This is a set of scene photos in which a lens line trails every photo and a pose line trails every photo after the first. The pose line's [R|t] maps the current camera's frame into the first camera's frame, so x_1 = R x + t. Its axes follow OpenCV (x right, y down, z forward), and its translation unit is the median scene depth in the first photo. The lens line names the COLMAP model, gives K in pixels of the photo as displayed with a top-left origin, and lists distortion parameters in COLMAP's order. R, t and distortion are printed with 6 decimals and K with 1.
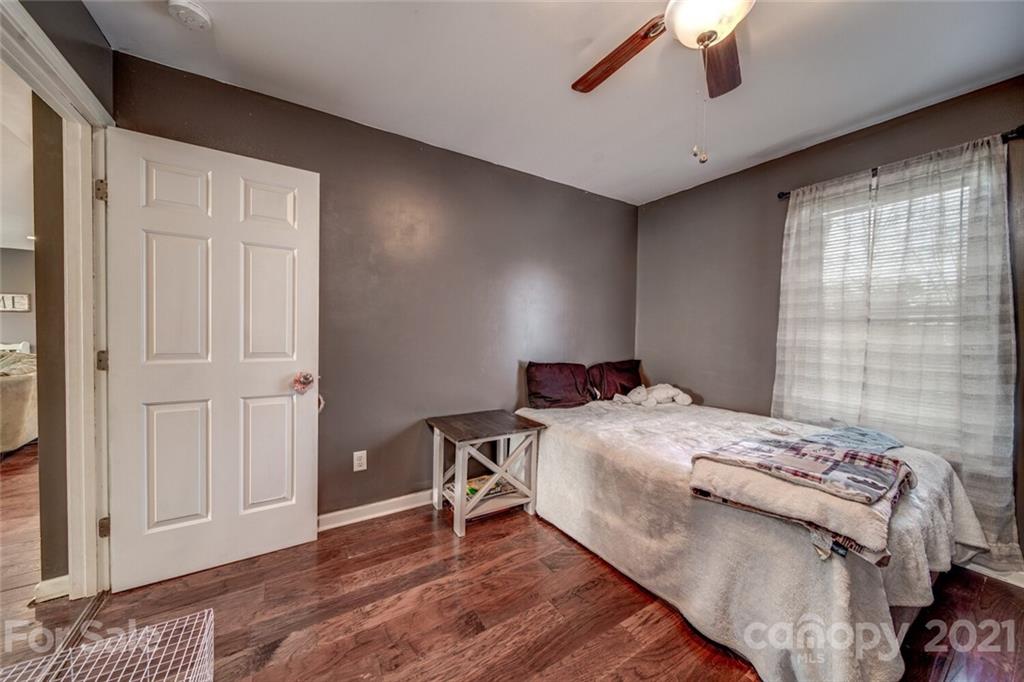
lens RADIAL K [[361.8, 0, 511.2], [0, 361.8, 341.7], [0, 0, 1]] dist [-0.000988, -0.000386]
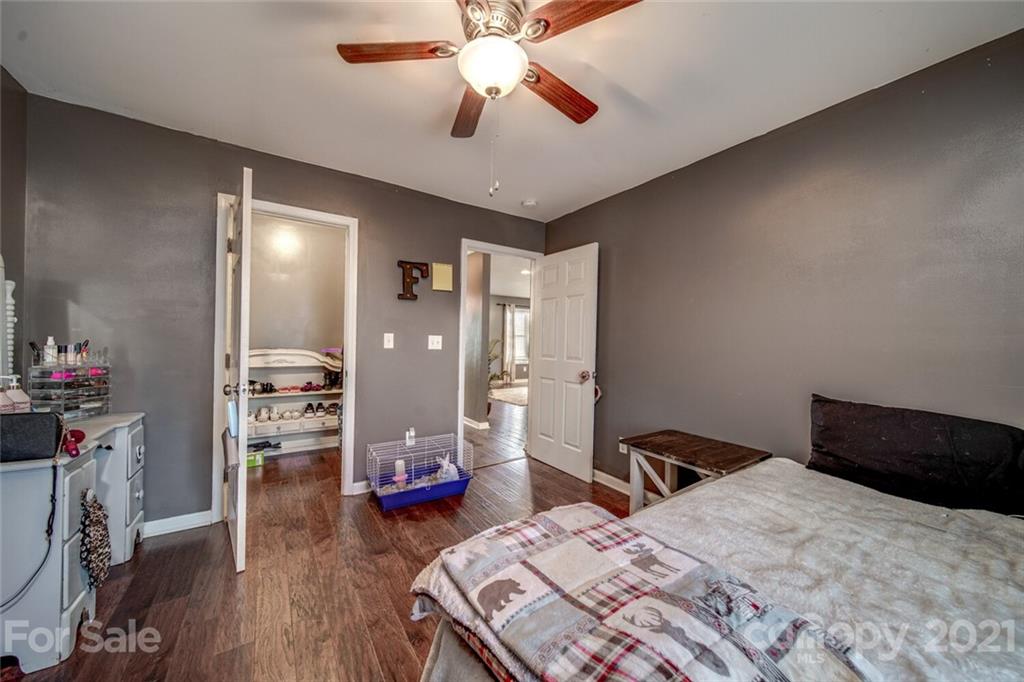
lens RADIAL K [[361.8, 0, 511.2], [0, 361.8, 341.7], [0, 0, 1]] dist [-0.000988, -0.000386]
pose [[0.032445, -0.009678, -0.999427, 1.002816], [-0.048022, 0.998783, -0.011230, -0.007743], [0.998319, 0.048359, 0.031941, 0.626640]]
